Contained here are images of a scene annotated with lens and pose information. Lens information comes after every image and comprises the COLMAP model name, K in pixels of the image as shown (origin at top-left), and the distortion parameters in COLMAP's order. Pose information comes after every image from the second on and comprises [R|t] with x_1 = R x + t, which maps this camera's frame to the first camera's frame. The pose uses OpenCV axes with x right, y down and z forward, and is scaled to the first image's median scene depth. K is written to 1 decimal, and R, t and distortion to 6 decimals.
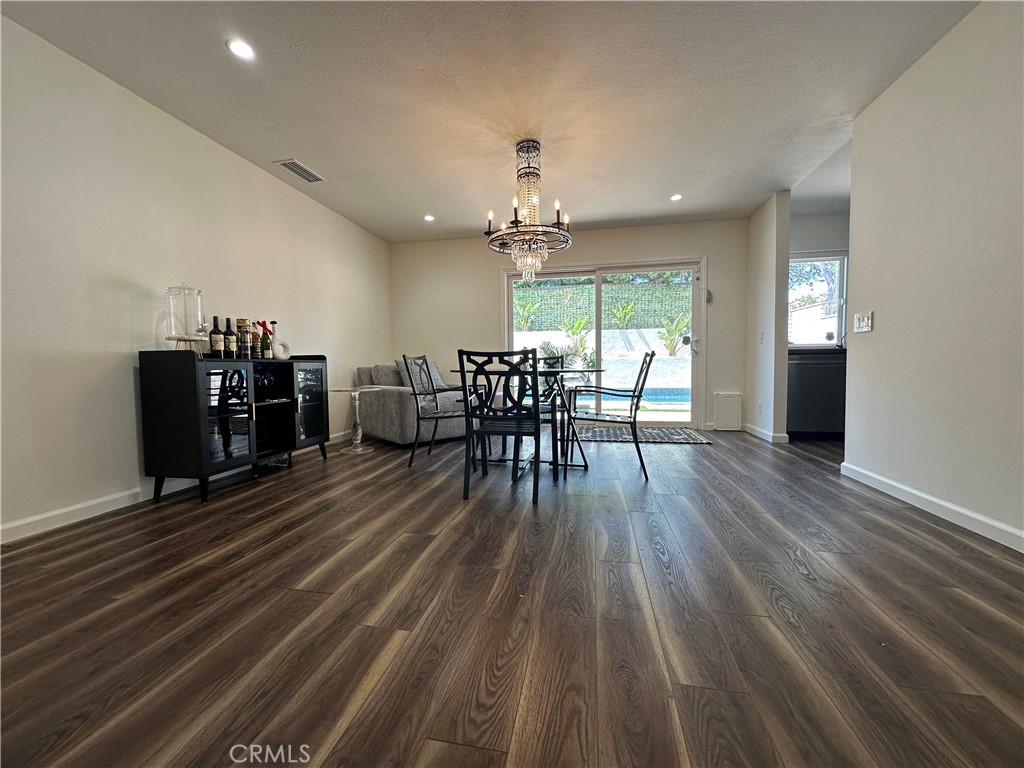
lens RADIAL K [[408.6, 0, 512.0], [0, 408.6, 384.0], [0, 0, 1]] dist [-0.002917, -0.000255]
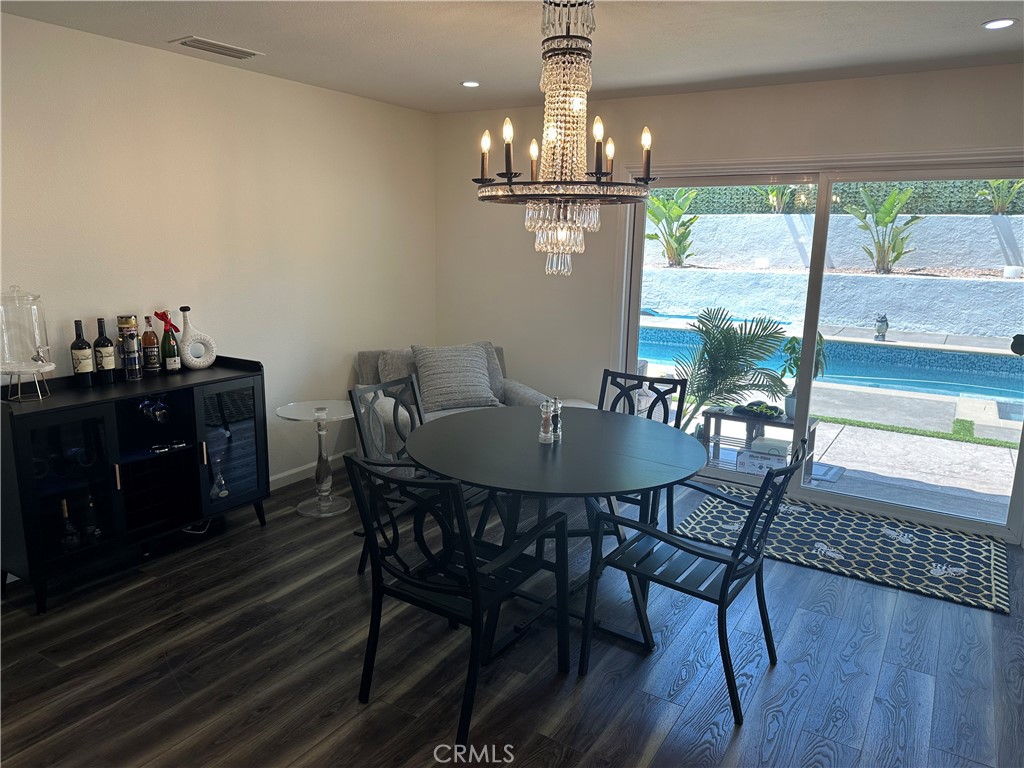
lens RADIAL K [[706.1, 0, 512.0], [0, 706.1, 384.0], [0, 0, 1]] dist [0.117660, -0.178301]
pose [[0.929760, 0.101967, -0.353763, 0.300674], [-0.043986, 0.984764, 0.168241, -0.257732], [0.365529, -0.140863, 0.920080, 0.158035]]
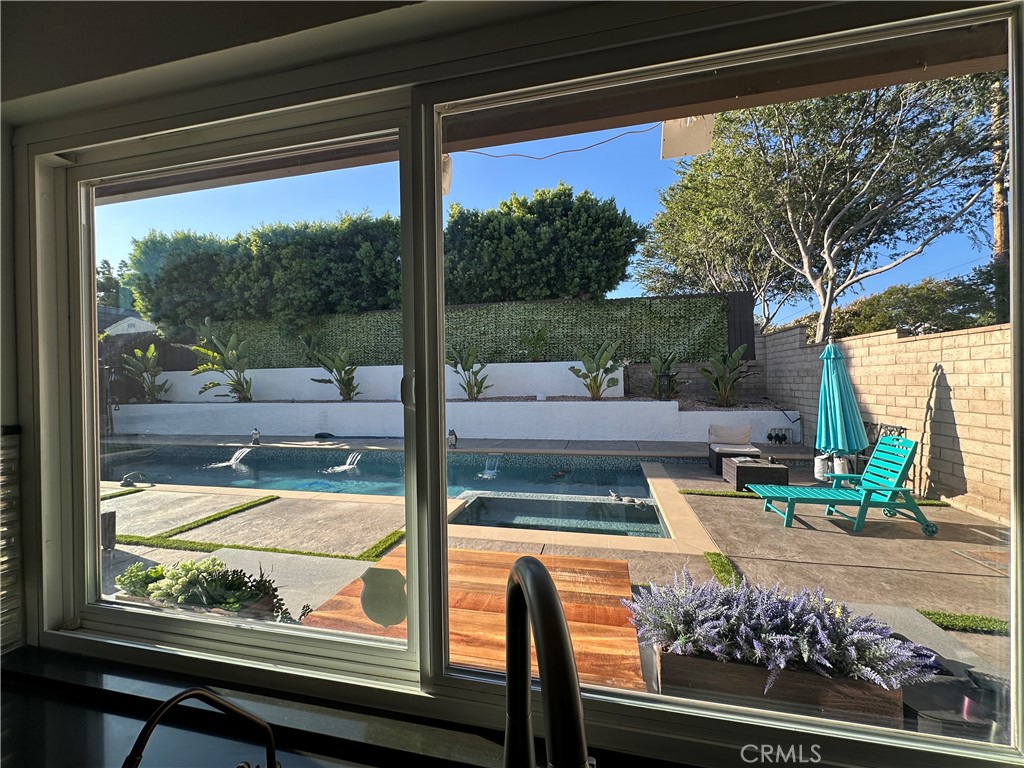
lens RADIAL K [[408.6, 0, 512.0], [0, 408.6, 384.0], [0, 0, 1]] dist [-0.002917, -0.000255]
pose [[0.999146, -0.002458, -0.041256, 1.158894], [0.000776, 0.999170, -0.040728, -0.283662], [0.041322, 0.040661, 0.998318, 1.159168]]
